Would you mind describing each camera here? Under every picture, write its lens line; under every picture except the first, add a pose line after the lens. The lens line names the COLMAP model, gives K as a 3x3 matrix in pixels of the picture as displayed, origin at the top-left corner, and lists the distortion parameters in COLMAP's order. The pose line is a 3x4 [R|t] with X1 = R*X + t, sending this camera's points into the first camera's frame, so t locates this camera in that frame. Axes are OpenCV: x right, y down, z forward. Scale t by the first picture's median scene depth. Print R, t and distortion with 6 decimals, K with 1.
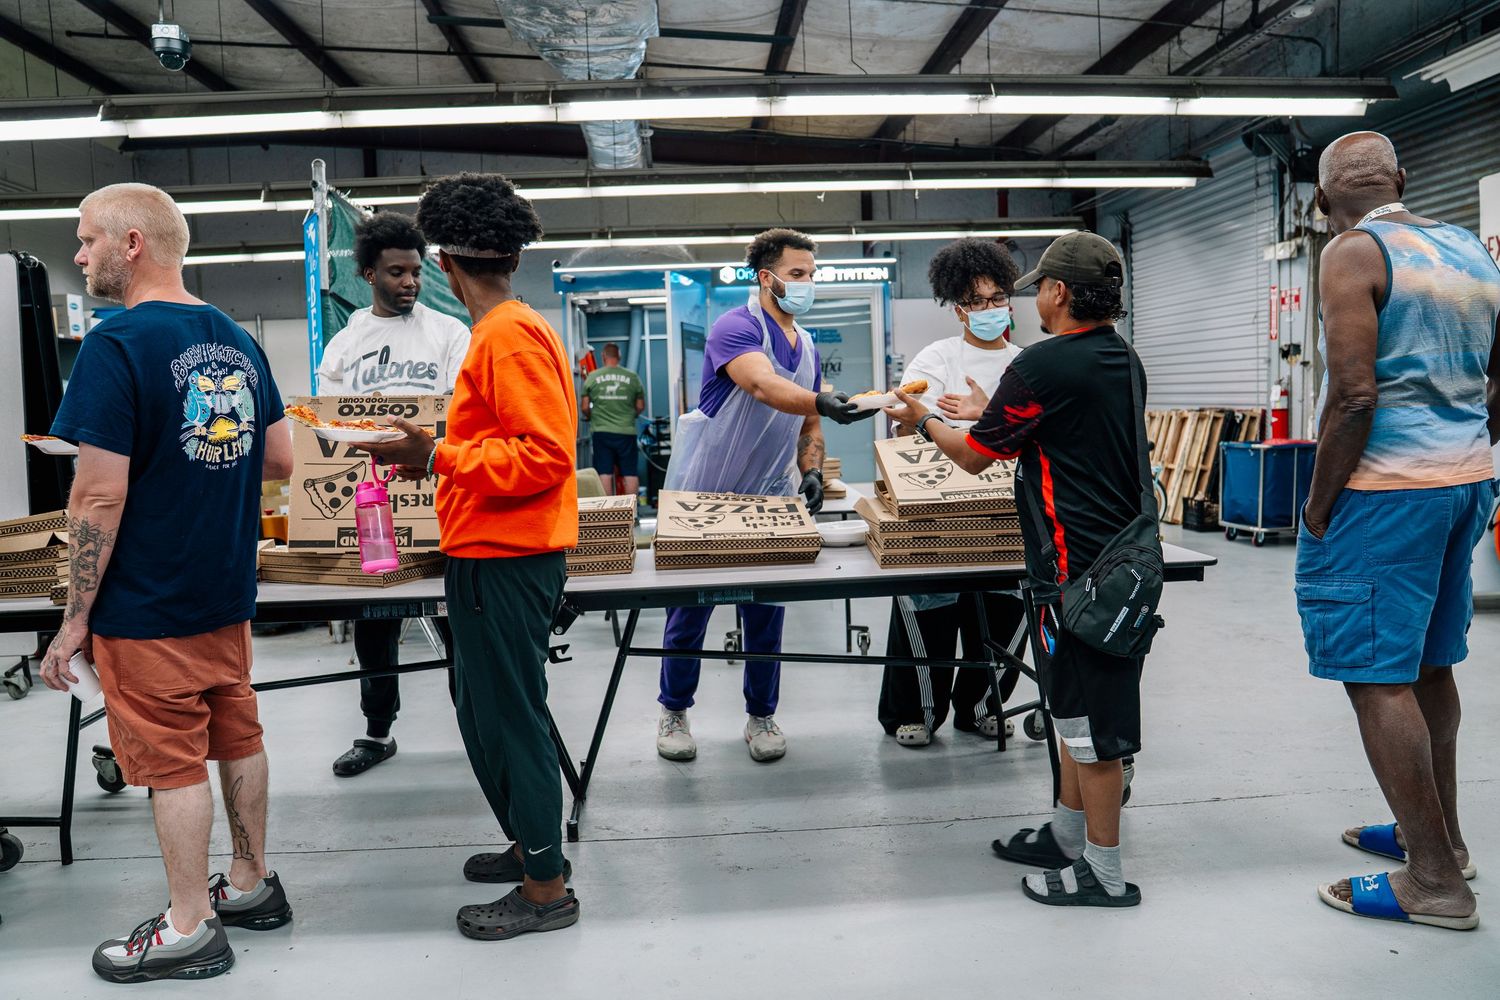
lens RADIAL K [[1081.3, 0, 750.0], [0, 1081.3, 500.0], [0, 0, 1]] dist [-0.128843, 0.114689]
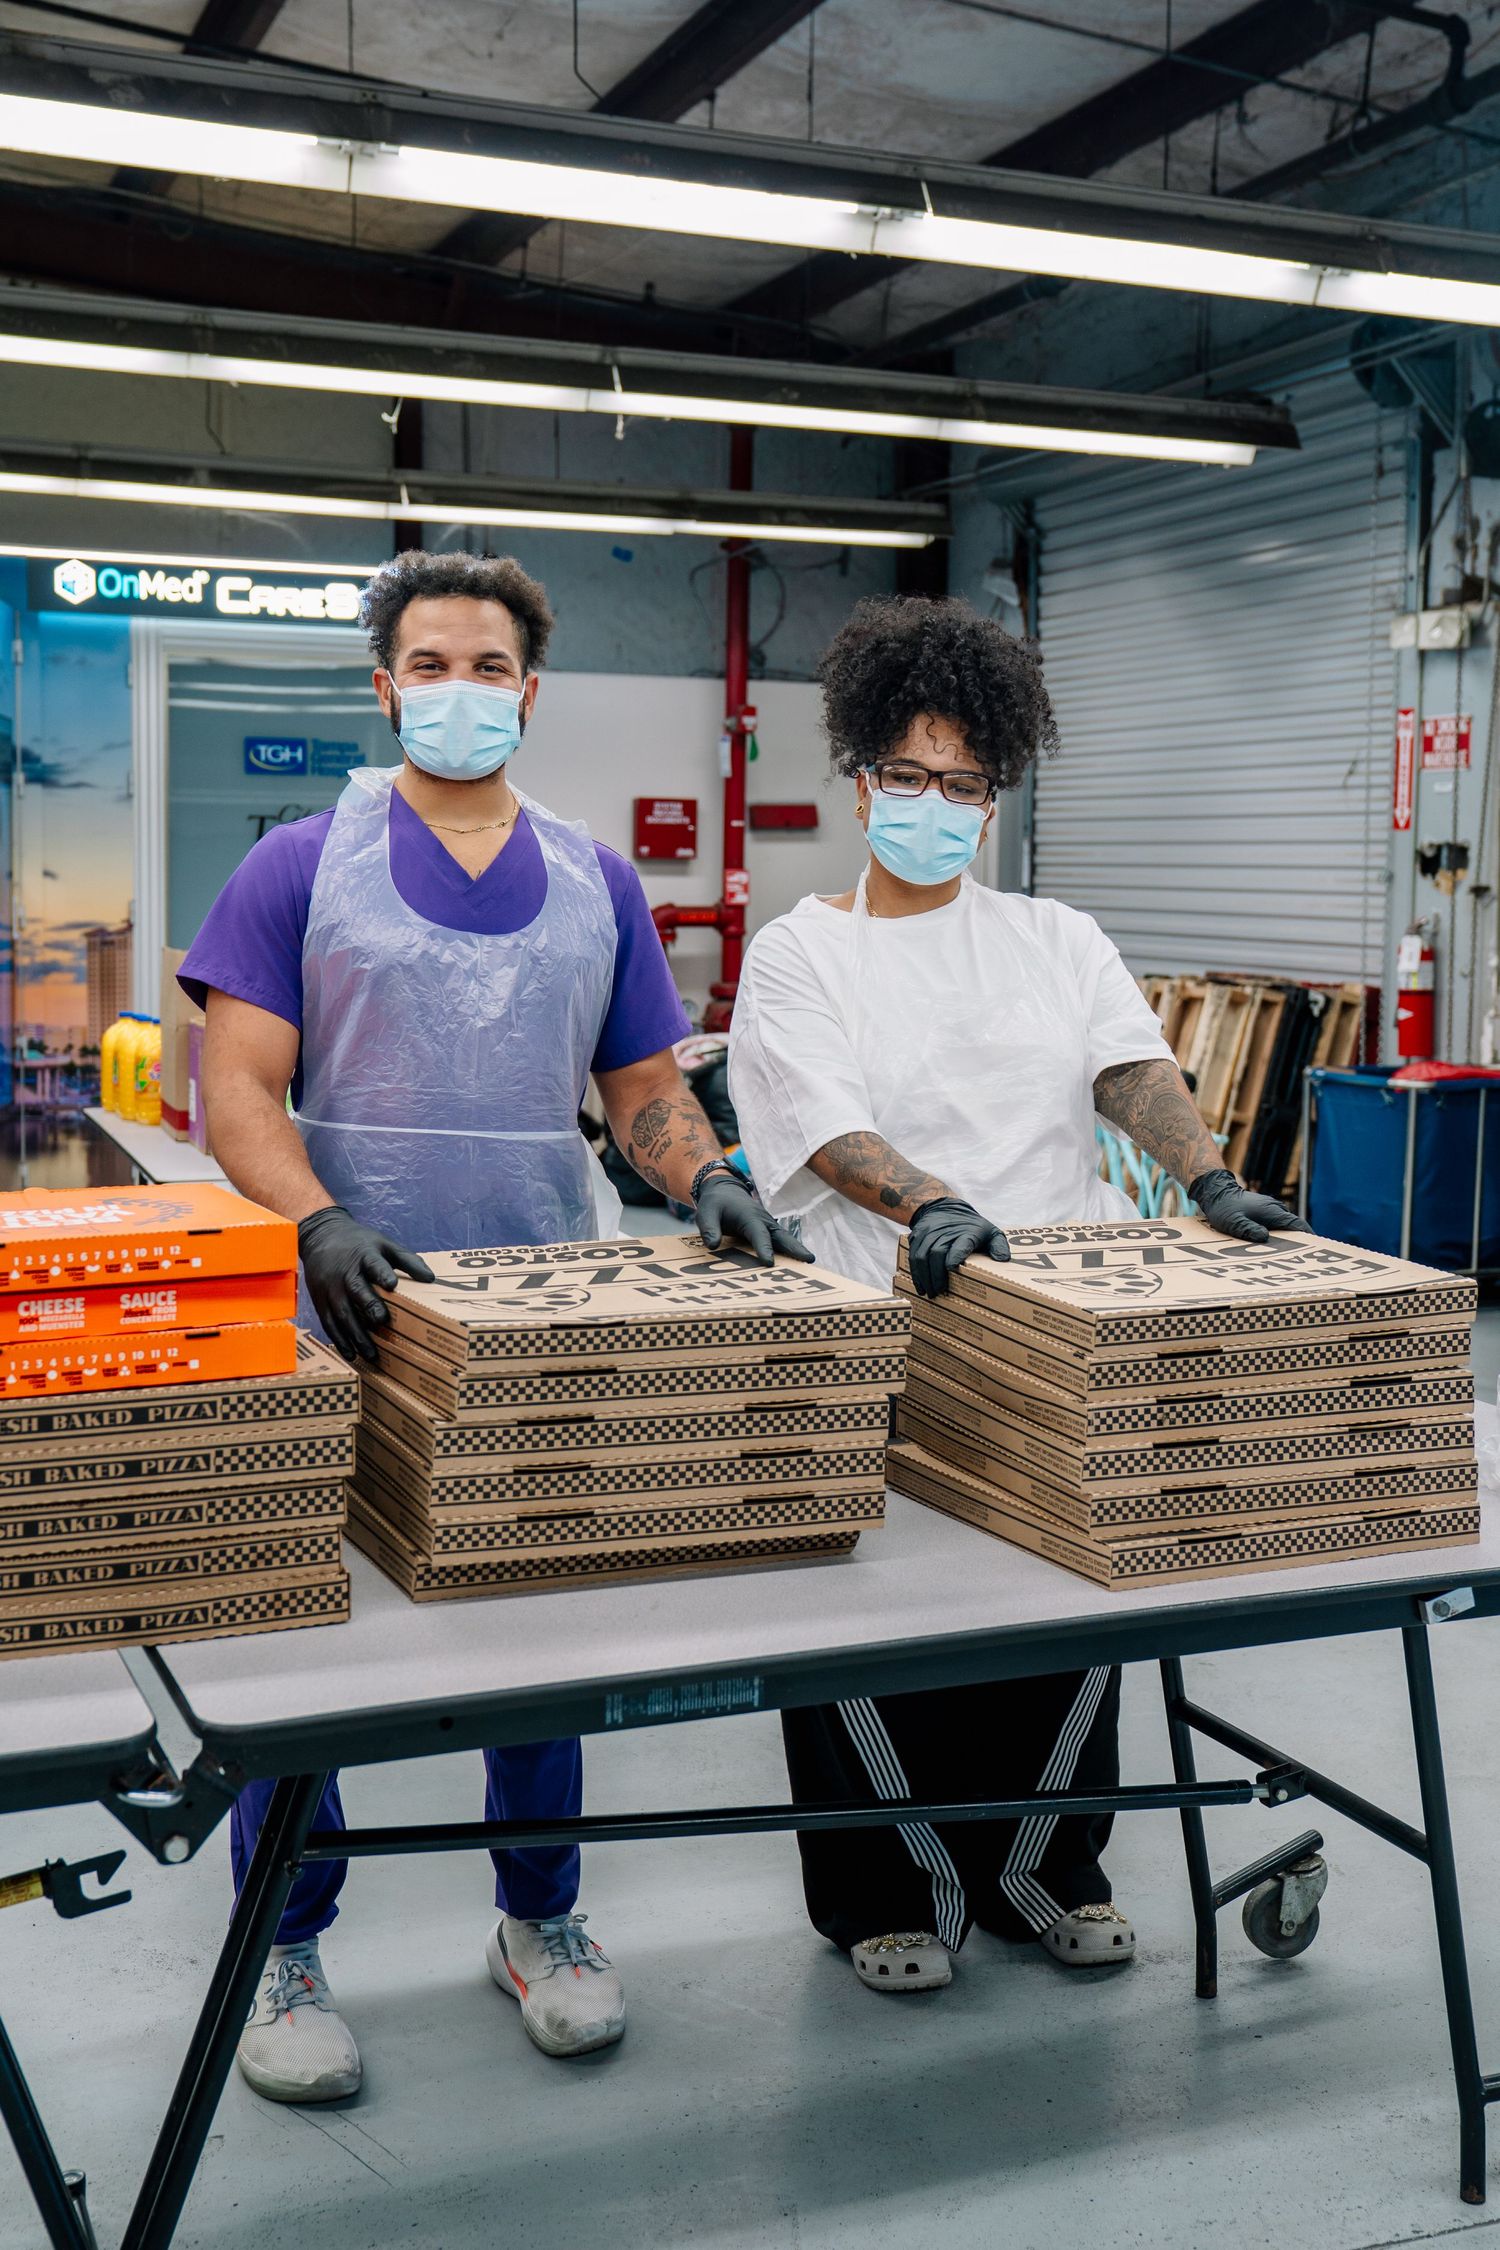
lens RADIAL K [[2552.8, 0, 810.9], [0, 2552.8, 1063.2], [0, 0, 1]] dist [0.019939, 0.158674]
pose [[0.944270, 0.020332, 0.328543, -0.083909], [-0.014430, 0.999688, -0.020393, -0.030726], [-0.328855, 0.014515, 0.944269, 0.079134]]
